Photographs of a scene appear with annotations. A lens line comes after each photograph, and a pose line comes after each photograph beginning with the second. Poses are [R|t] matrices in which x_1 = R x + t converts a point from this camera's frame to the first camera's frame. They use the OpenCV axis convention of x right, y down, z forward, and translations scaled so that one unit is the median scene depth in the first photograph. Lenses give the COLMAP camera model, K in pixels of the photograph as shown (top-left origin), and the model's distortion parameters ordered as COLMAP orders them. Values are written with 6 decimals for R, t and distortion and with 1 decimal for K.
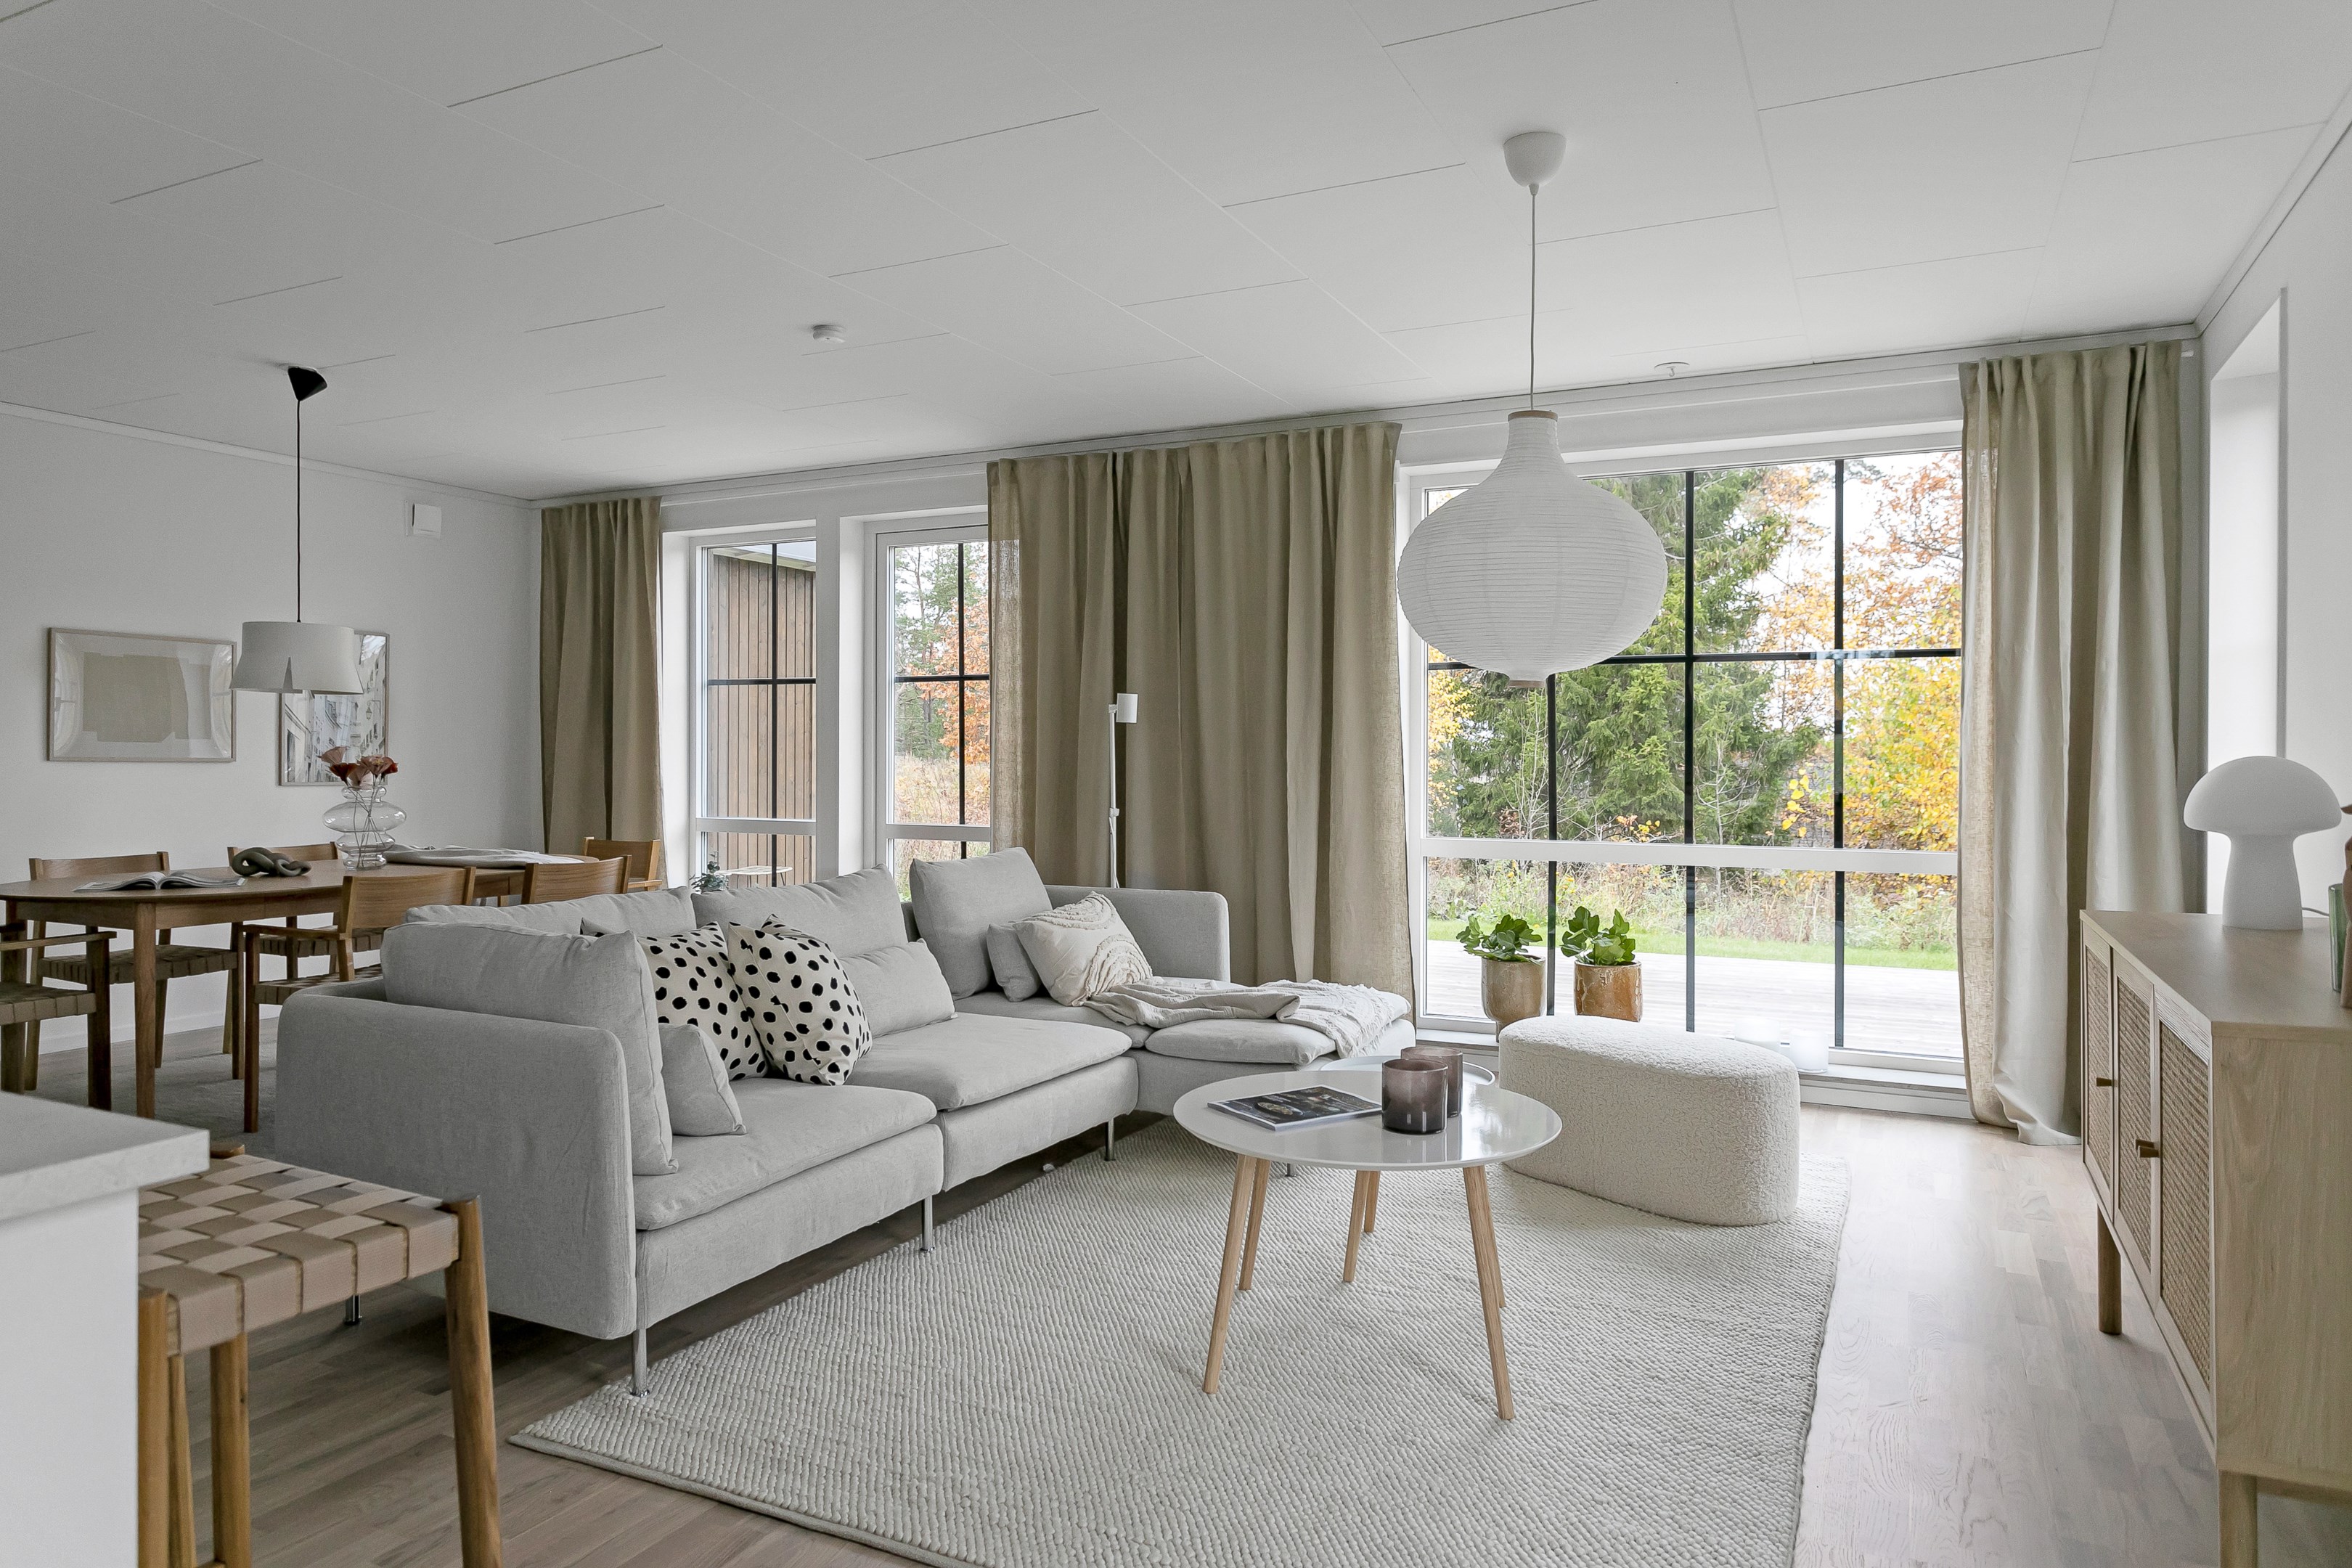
lens RADIAL K [[1446.1, 0, 1181.9], [0, 1446.1, 769.9], [0, 0, 1]] dist [-0.003194, 0.002693]
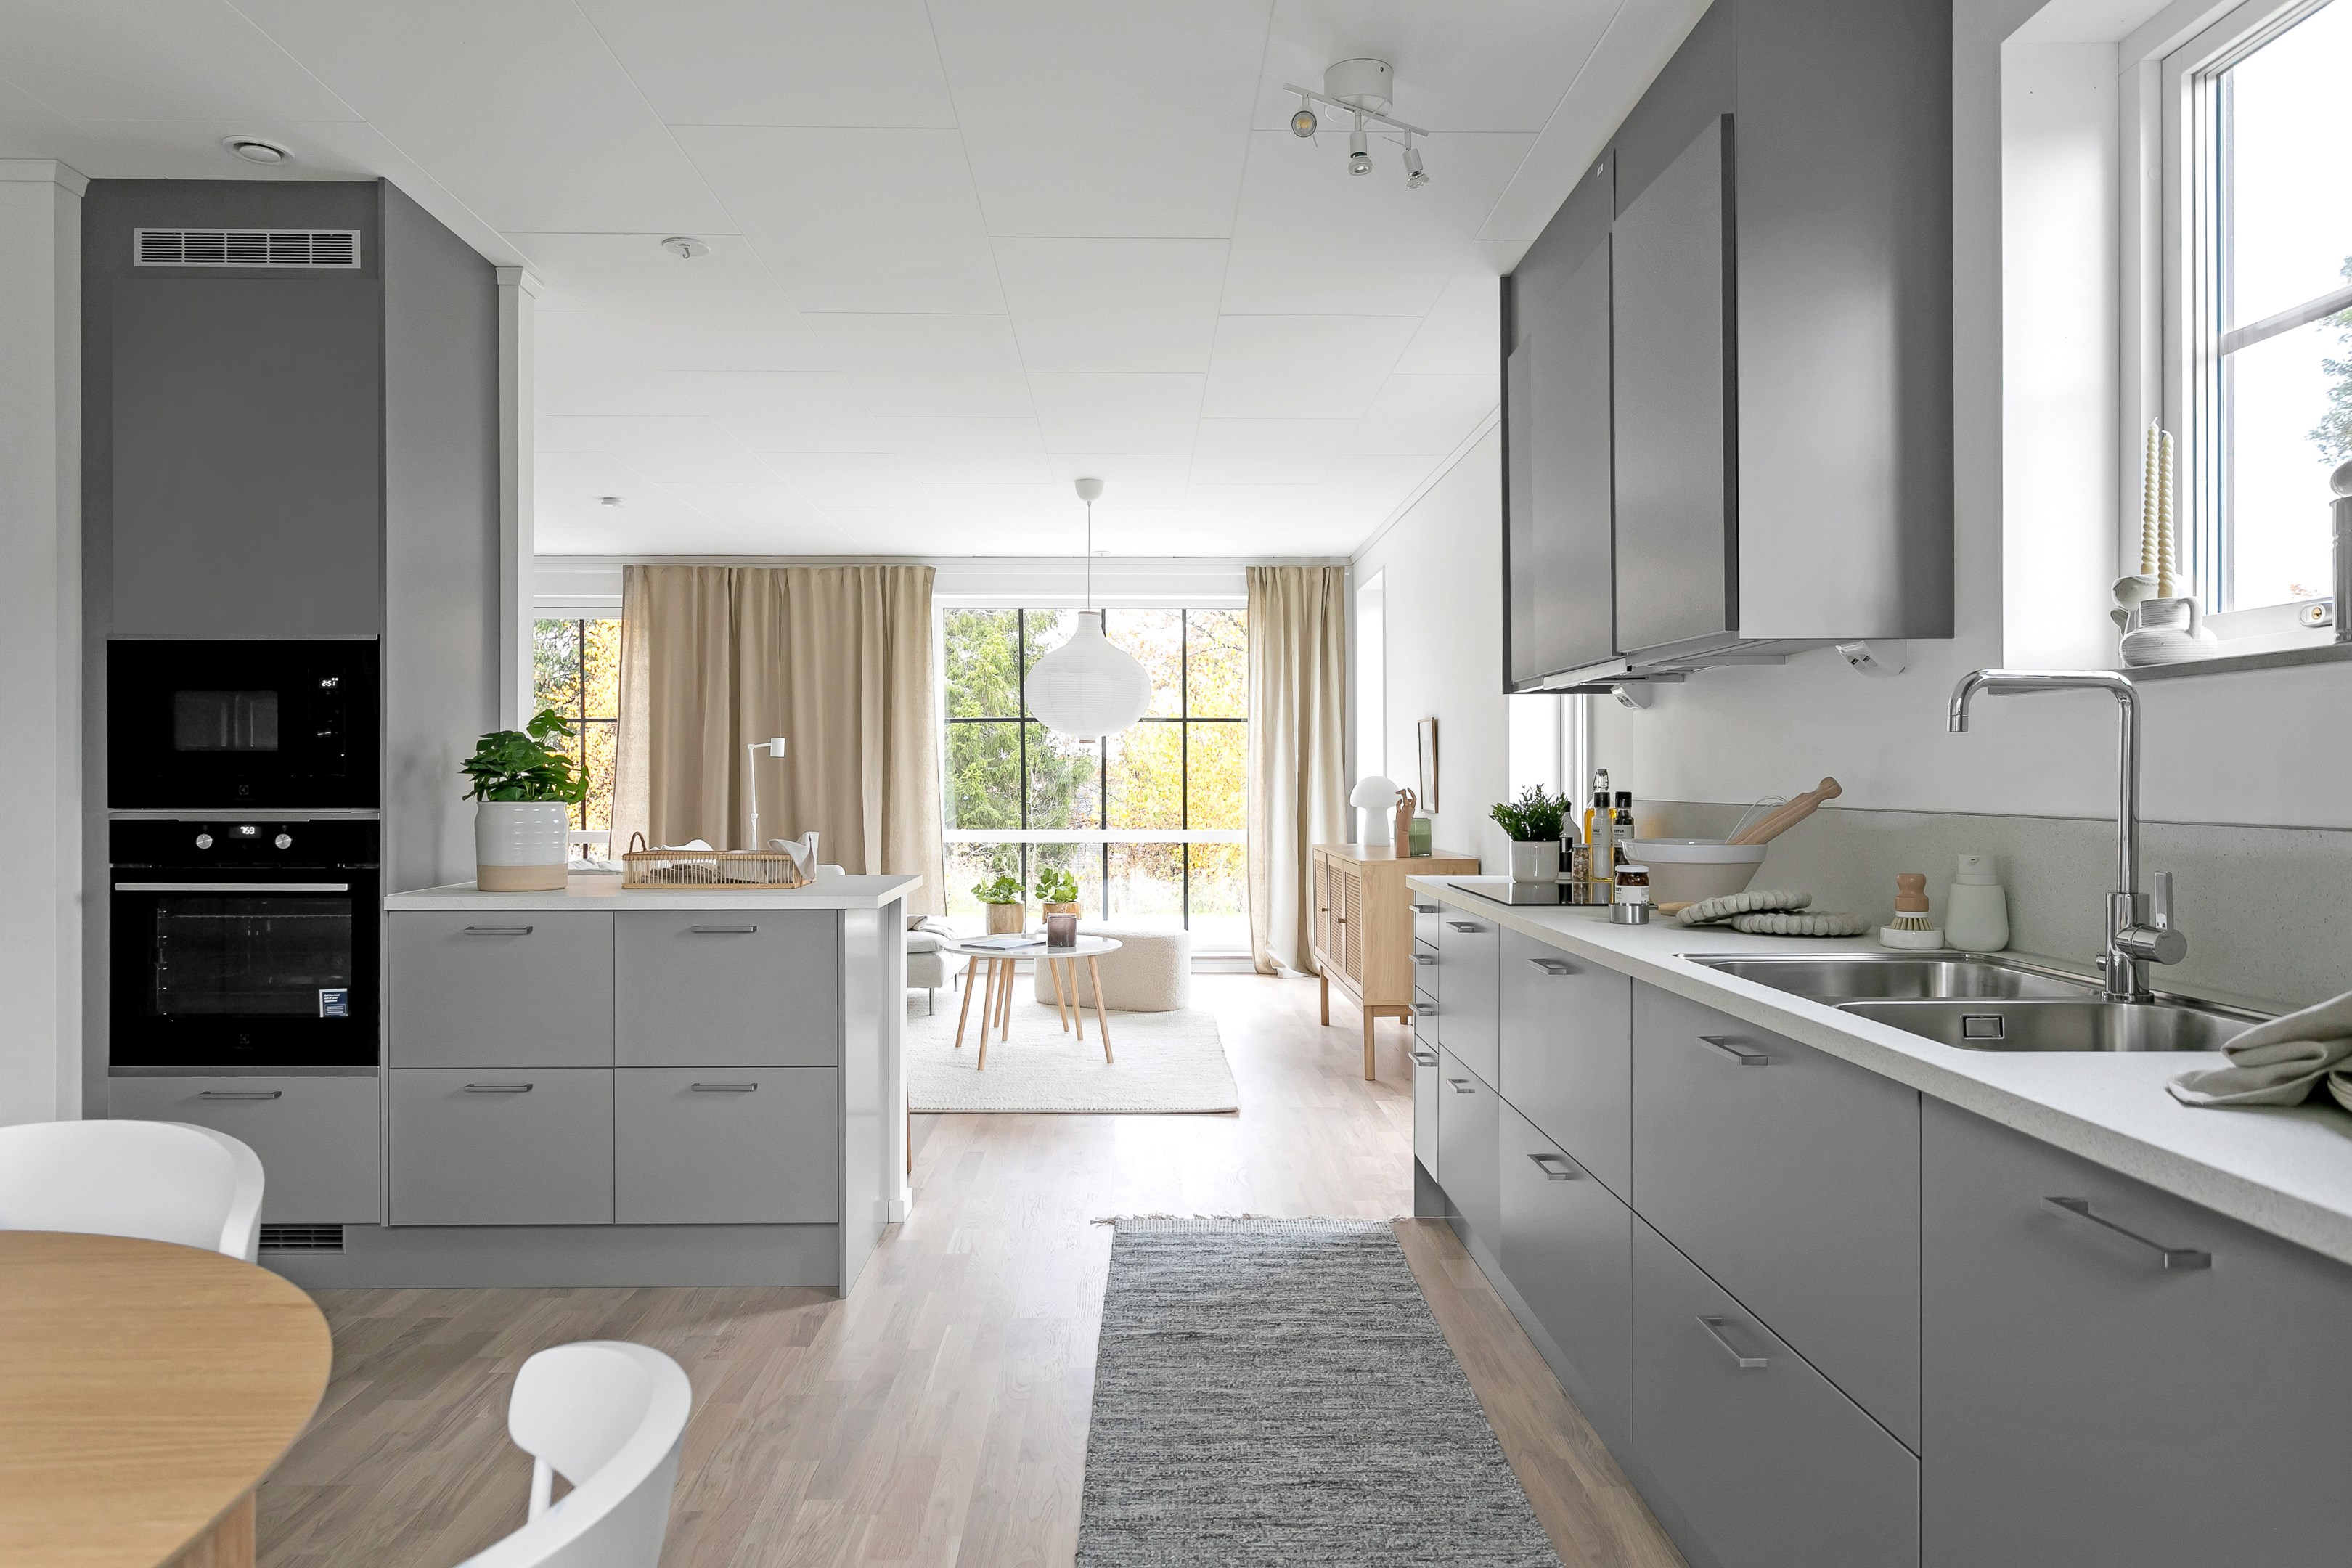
lens RADIAL K [[1419.0, 0, 1164.0], [0, 1419.0, 779.2], [0, 0, 1]] dist [-0.013685, 0.000154]
pose [[0.885659, -0.003890, 0.464320, -0.348718], [0.008902, 0.999923, -0.008604, 0.007628], [-0.464251, 0.011753, 0.885626, -0.487837]]
